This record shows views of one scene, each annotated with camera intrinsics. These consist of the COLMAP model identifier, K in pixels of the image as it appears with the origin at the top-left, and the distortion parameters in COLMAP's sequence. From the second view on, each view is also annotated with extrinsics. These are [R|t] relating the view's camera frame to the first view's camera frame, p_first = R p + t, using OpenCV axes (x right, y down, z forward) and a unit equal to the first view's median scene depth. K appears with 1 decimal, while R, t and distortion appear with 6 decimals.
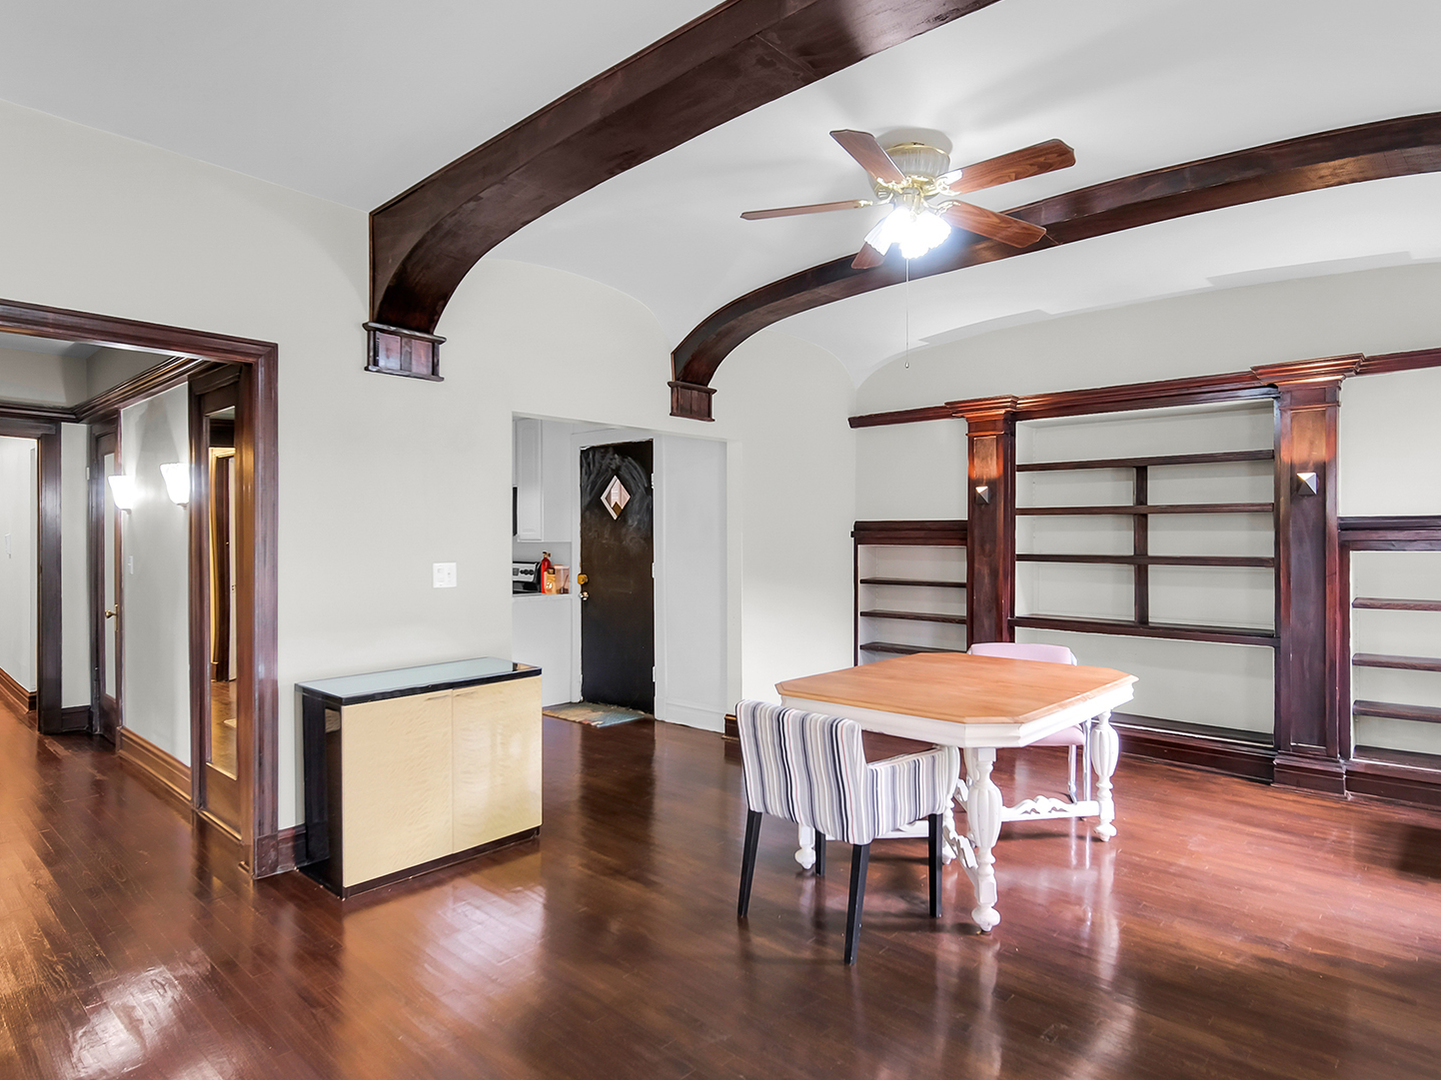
lens RADIAL K [[837.3, 0, 722.4], [0, 837.3, 536.5], [0, 0, 1]] dist [0.006615, -0.006178]
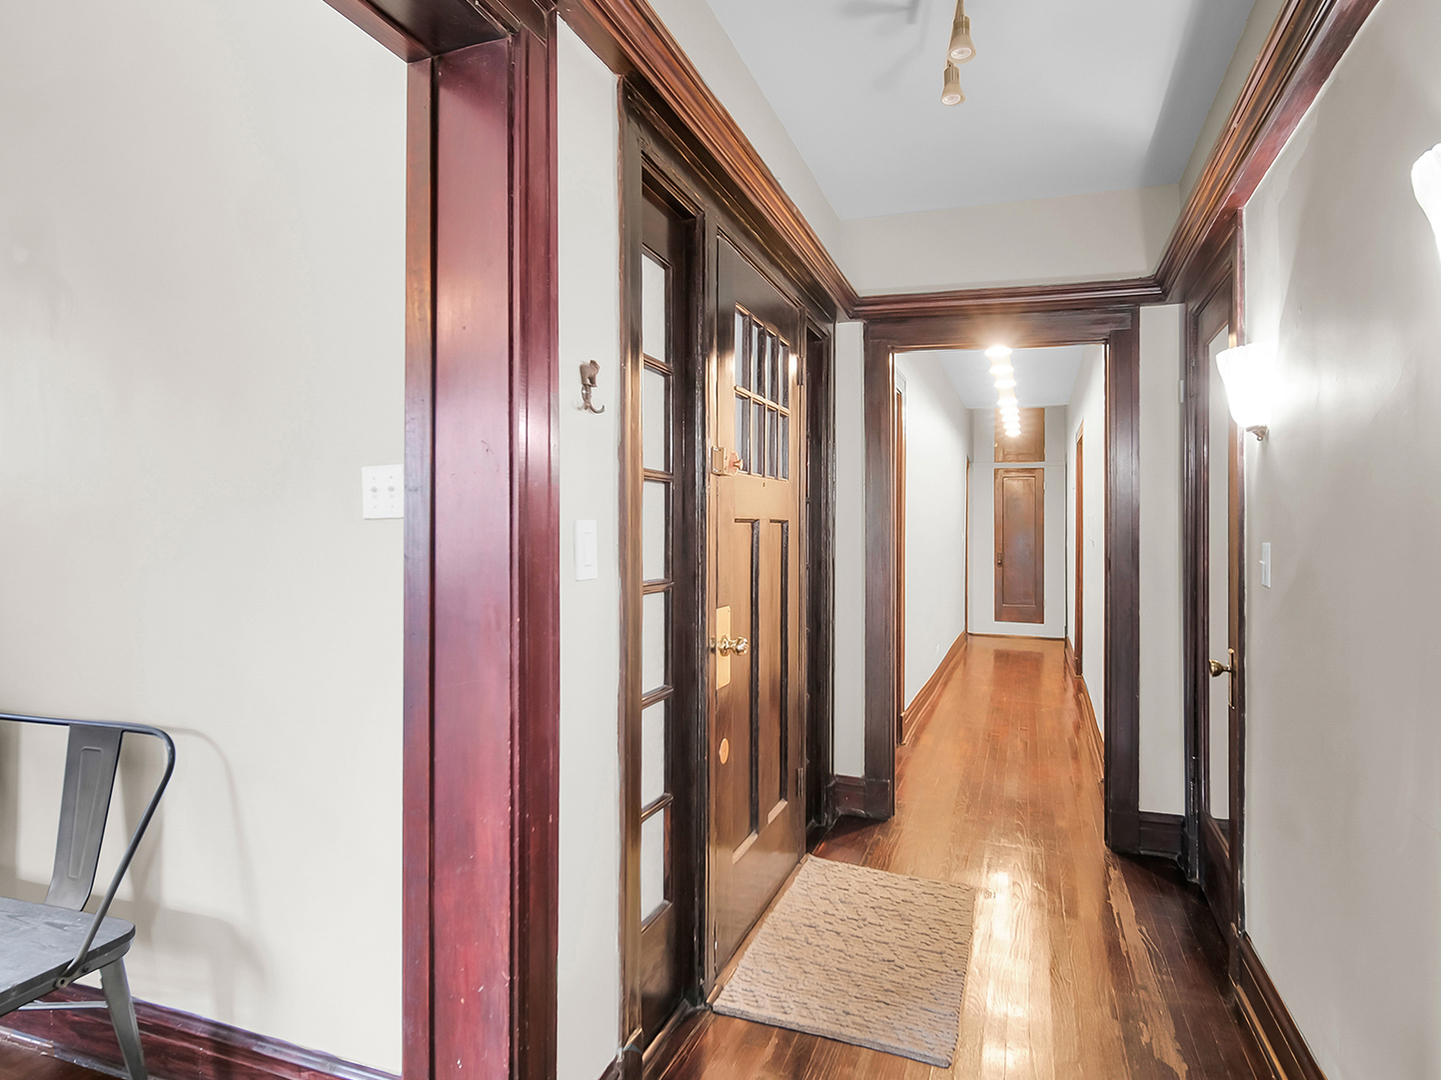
lens RADIAL K [[837.3, 0, 727.8], [0, 837.3, 528.3], [0, 0, 1]] dist [0.006615, -0.006178]
pose [[0.398215, 0.003777, -0.917284, -0.384299], [0.003373, 0.999979, 0.005582, 0.011145], [0.917286, -0.005317, 0.398194, 0.526941]]
